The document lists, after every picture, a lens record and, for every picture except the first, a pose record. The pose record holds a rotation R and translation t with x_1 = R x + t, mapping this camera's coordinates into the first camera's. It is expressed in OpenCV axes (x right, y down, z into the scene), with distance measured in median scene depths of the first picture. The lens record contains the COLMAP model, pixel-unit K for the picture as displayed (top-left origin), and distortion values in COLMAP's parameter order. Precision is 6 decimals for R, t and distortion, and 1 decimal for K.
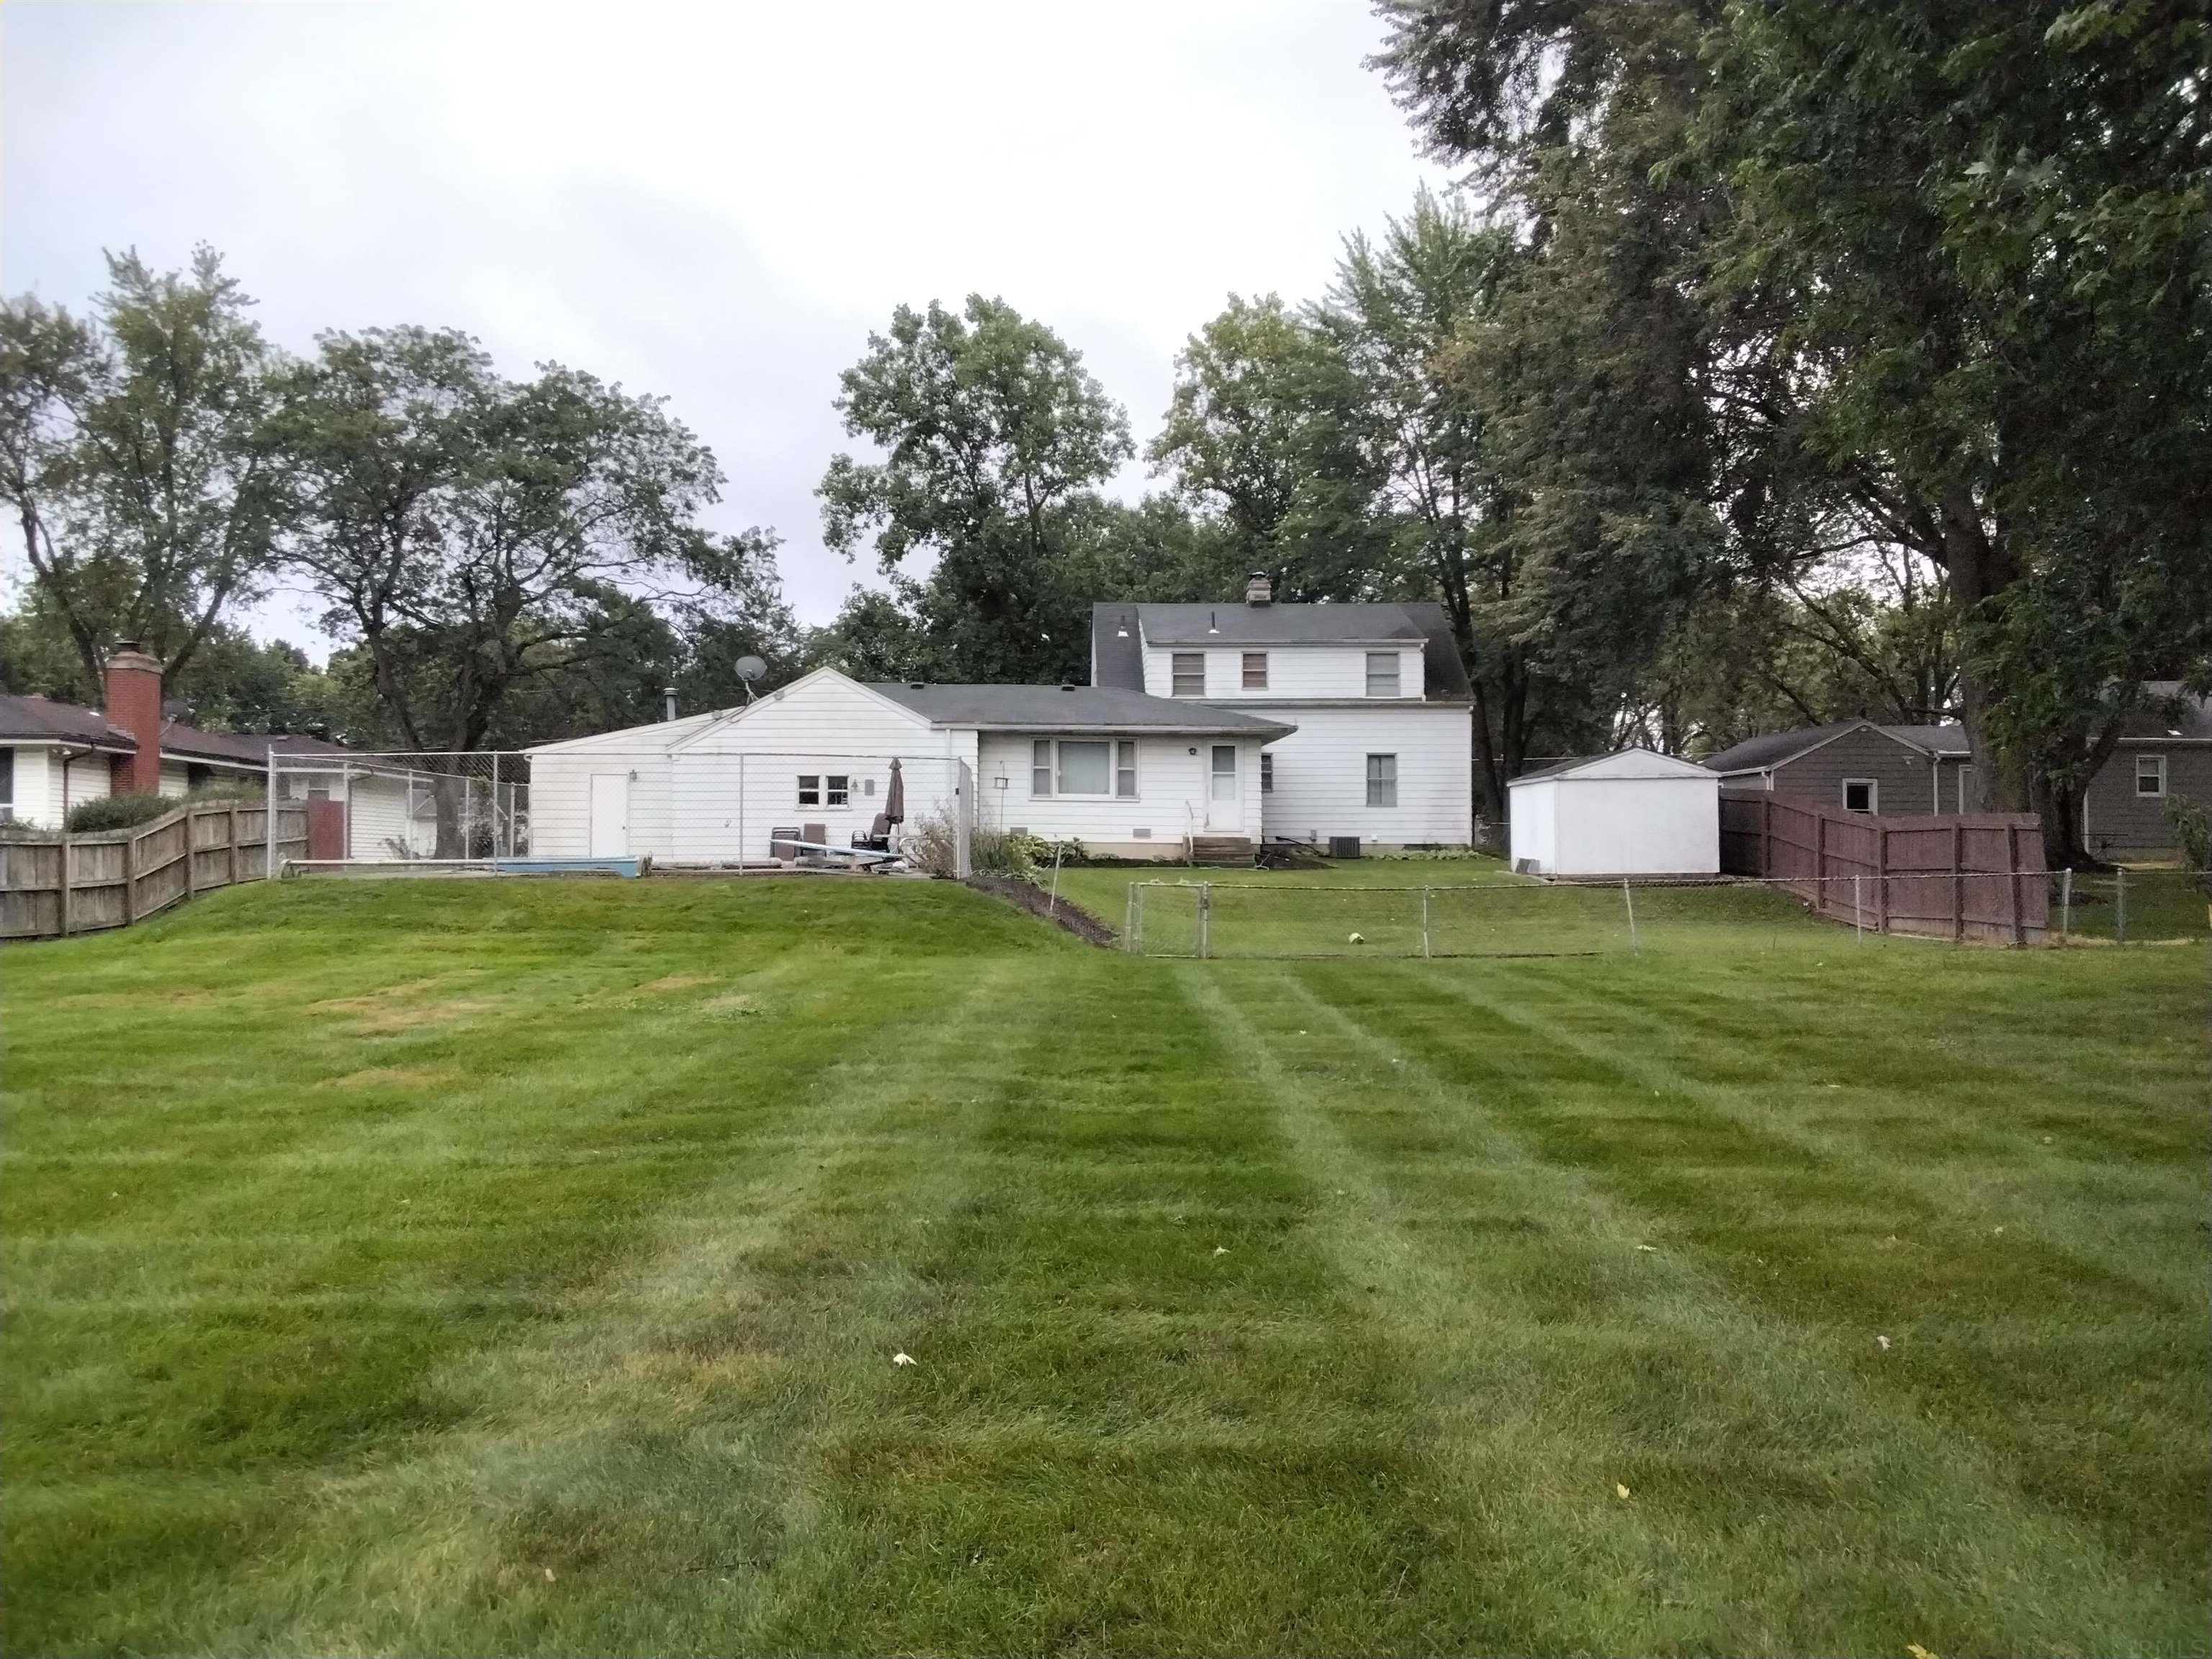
lens RADIAL K [[1710.1, 0, 1106.0], [0, 1710.1, 829.5], [0, 0, 1]] dist [0.112713, -0.227207]
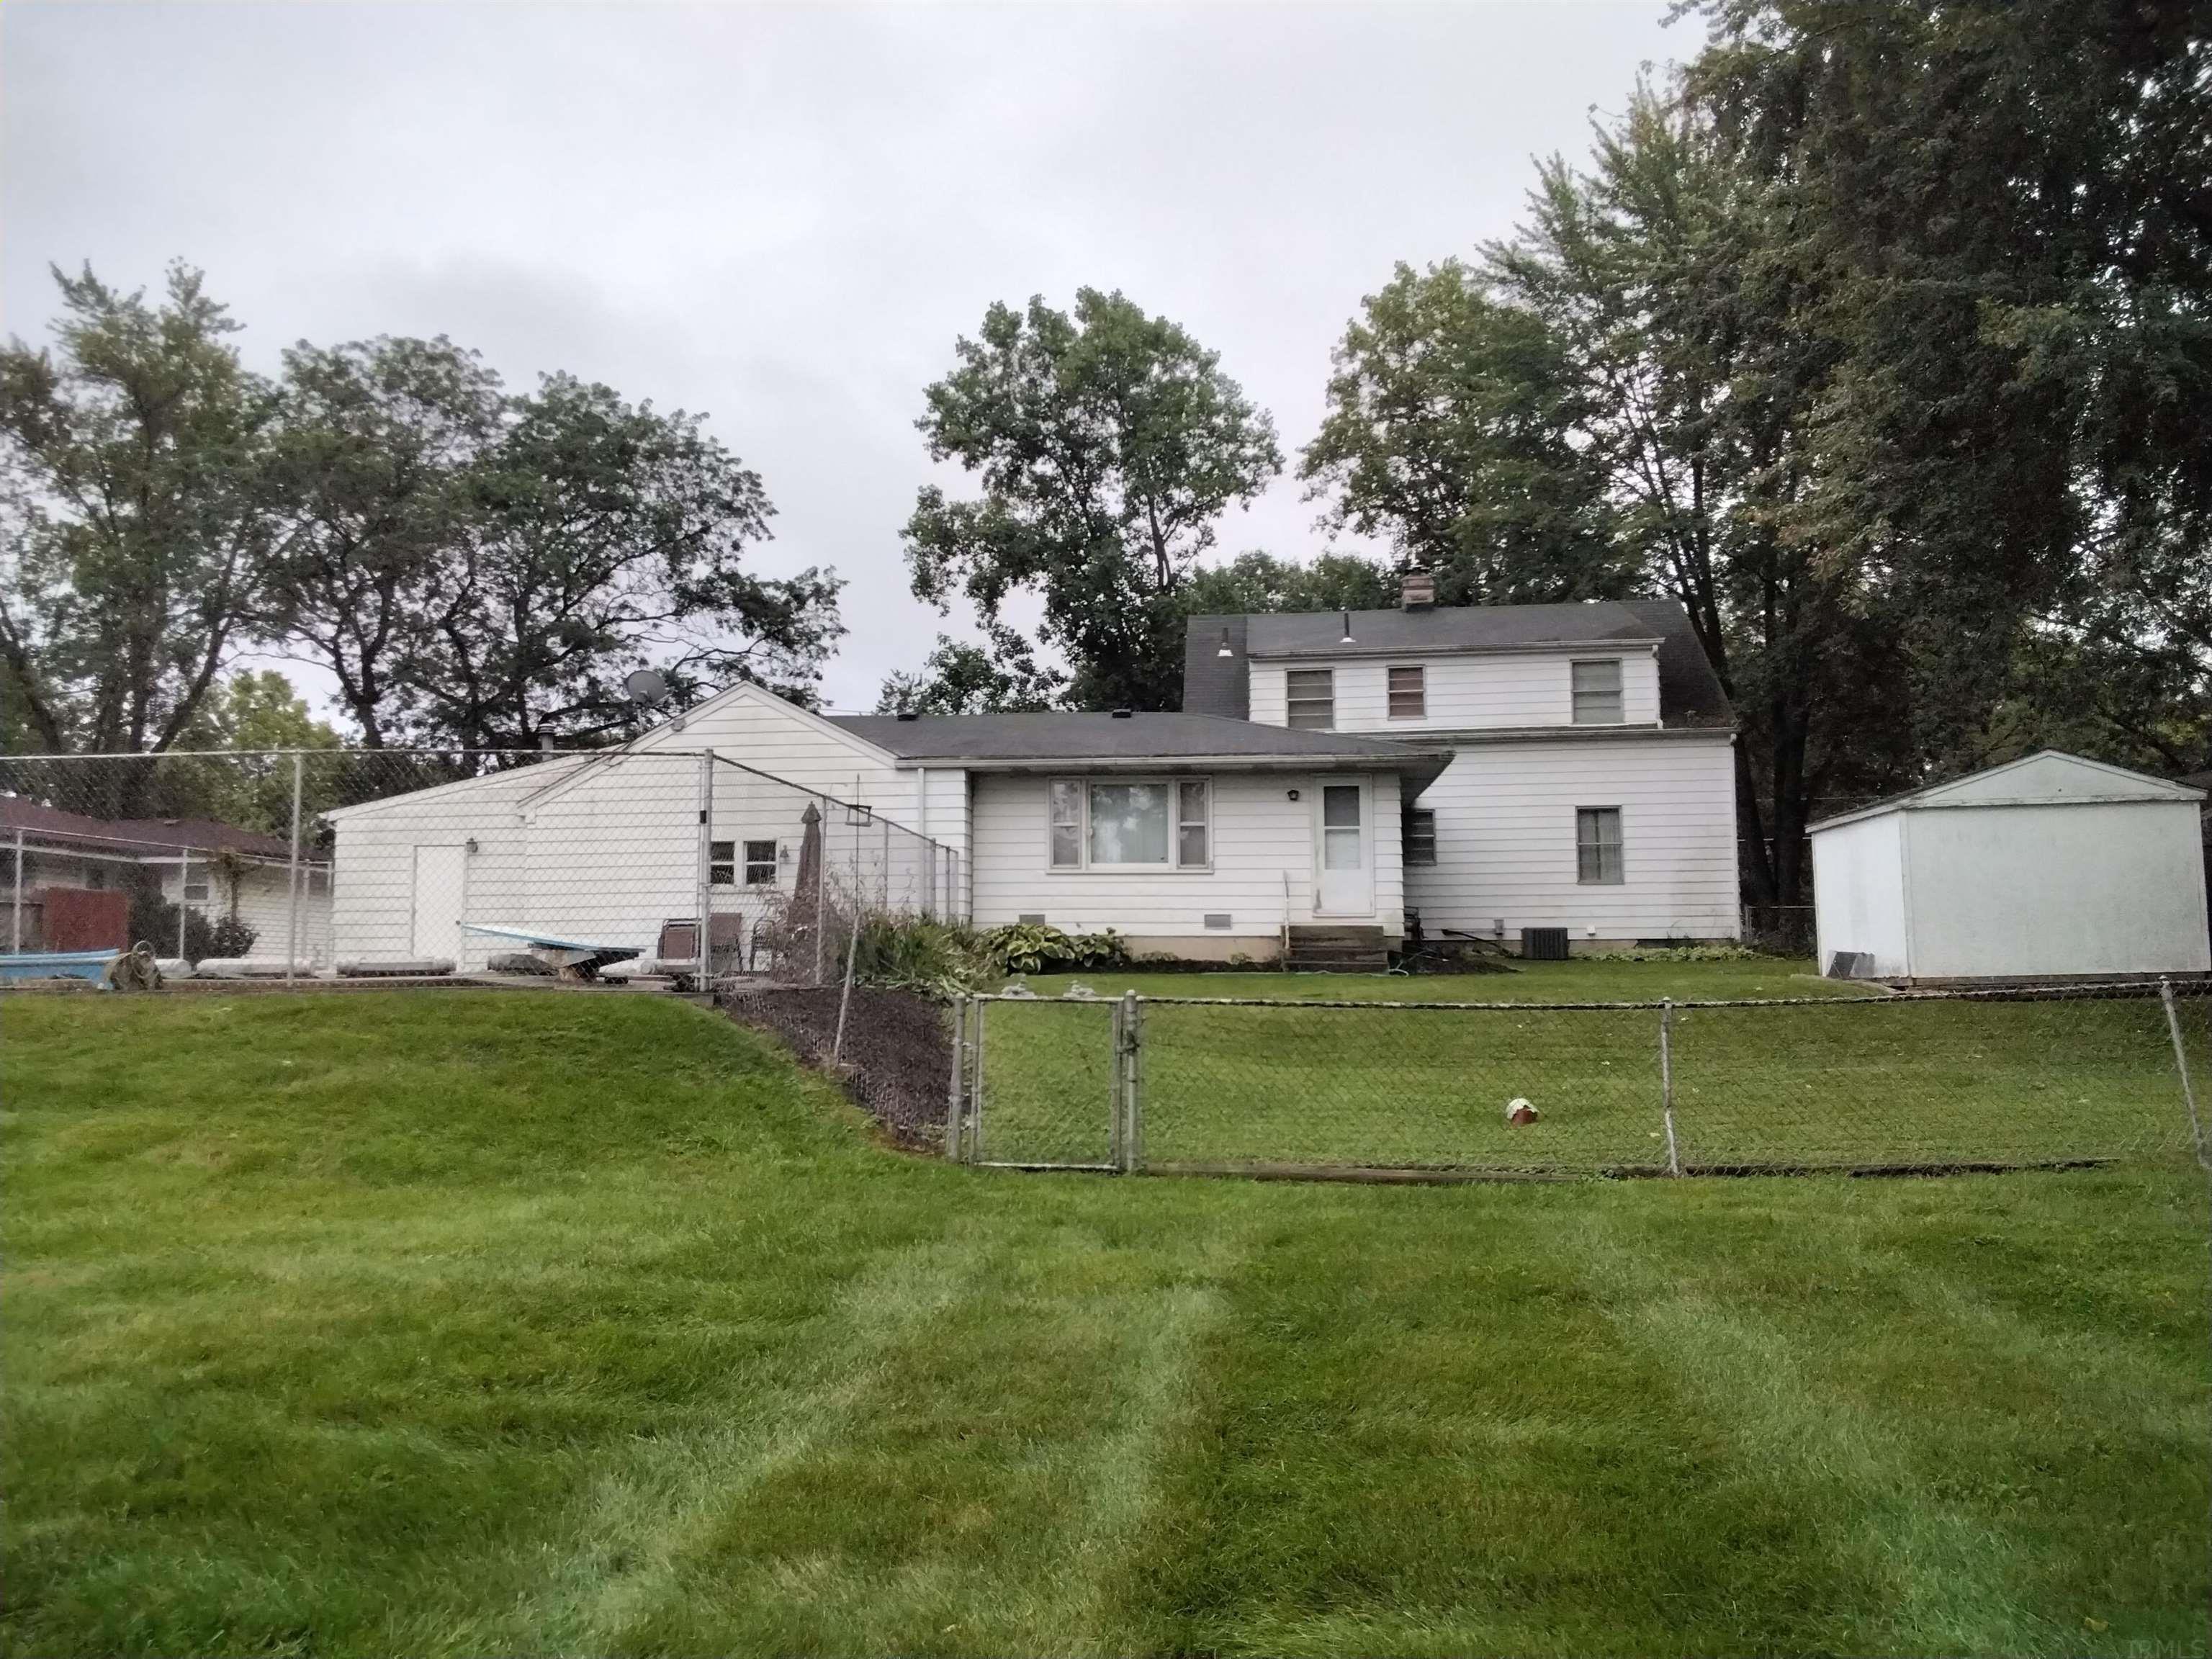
lens RADIAL K [[1710.1, 0, 1106.0], [0, 1710.1, 829.5], [0, 0, 1]] dist [0.112713, -0.227207]
pose [[0.990943, -0.018970, -0.132934, 0.043845], [0.009734, 0.997514, -0.069788, 0.008184], [0.133927, 0.067862, 0.988665, 0.226065]]
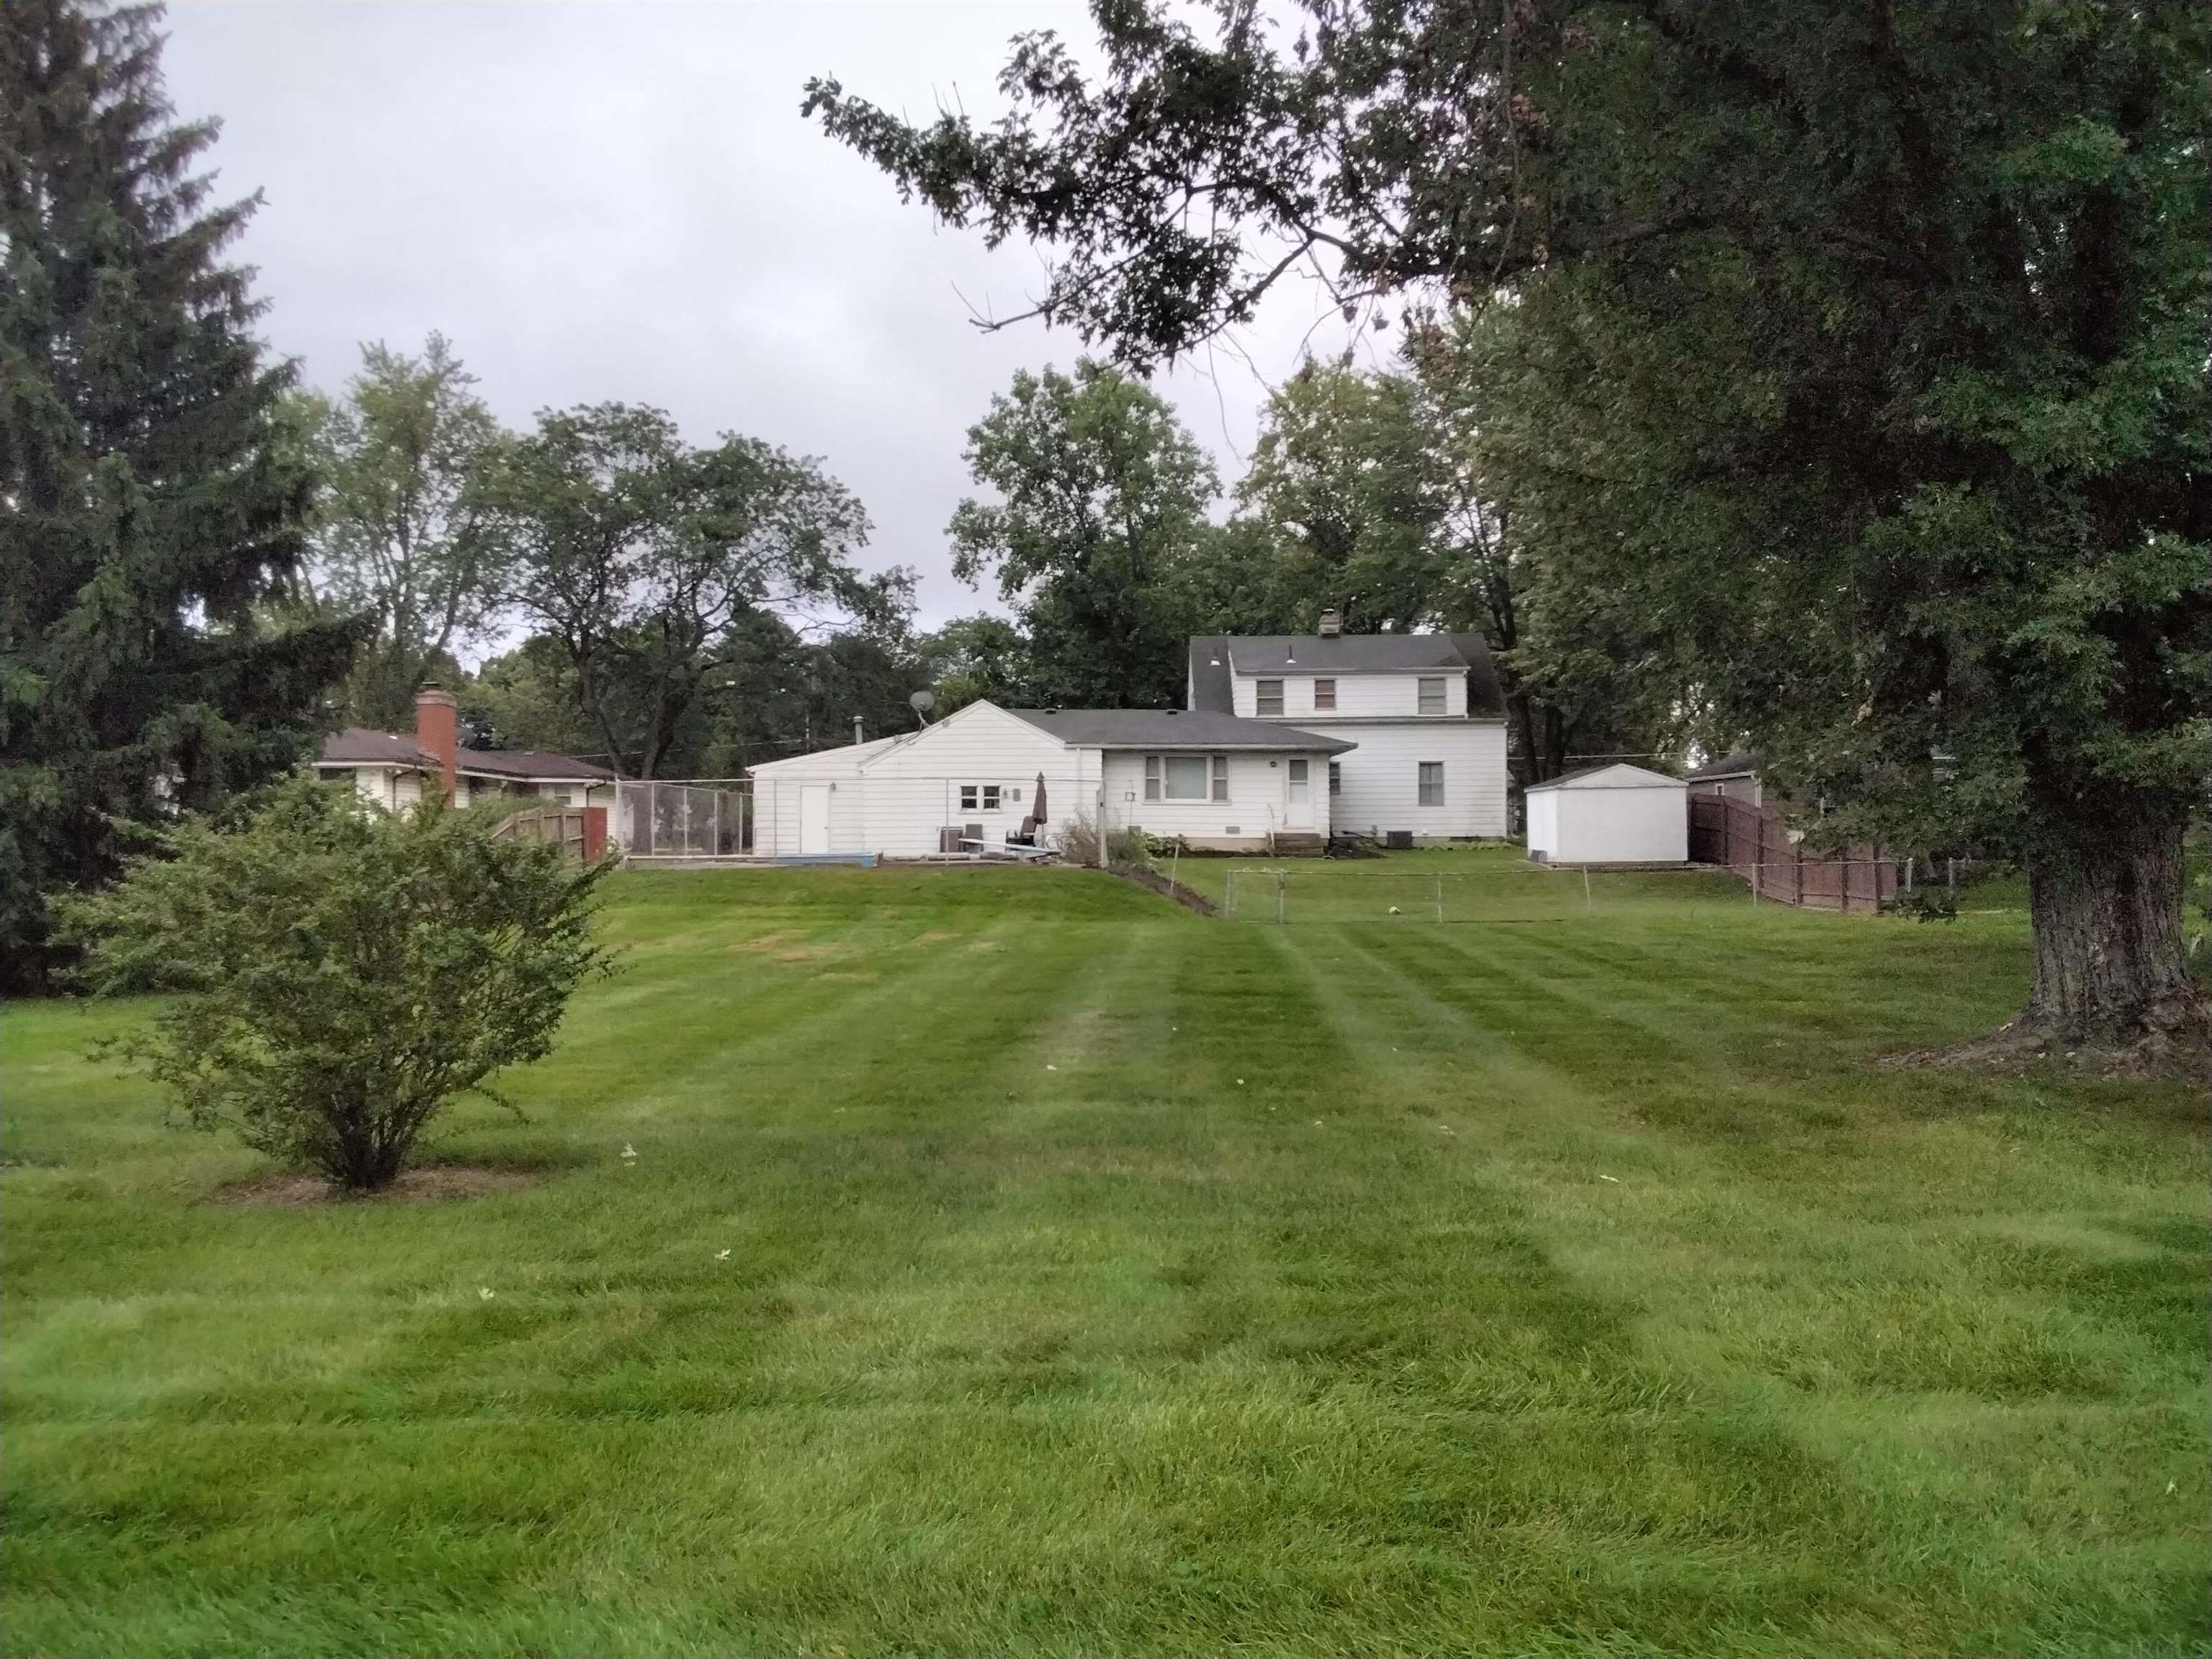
lens RADIAL K [[1710.1, 0, 1106.0], [0, 1710.1, 829.5], [0, 0, 1]] dist [0.112713, -0.227207]
pose [[0.998814, -0.004261, -0.048496, -0.007196], [0.004665, 0.999955, 0.008217, -0.005876], [0.048458, -0.008433, 0.998790, -0.166034]]
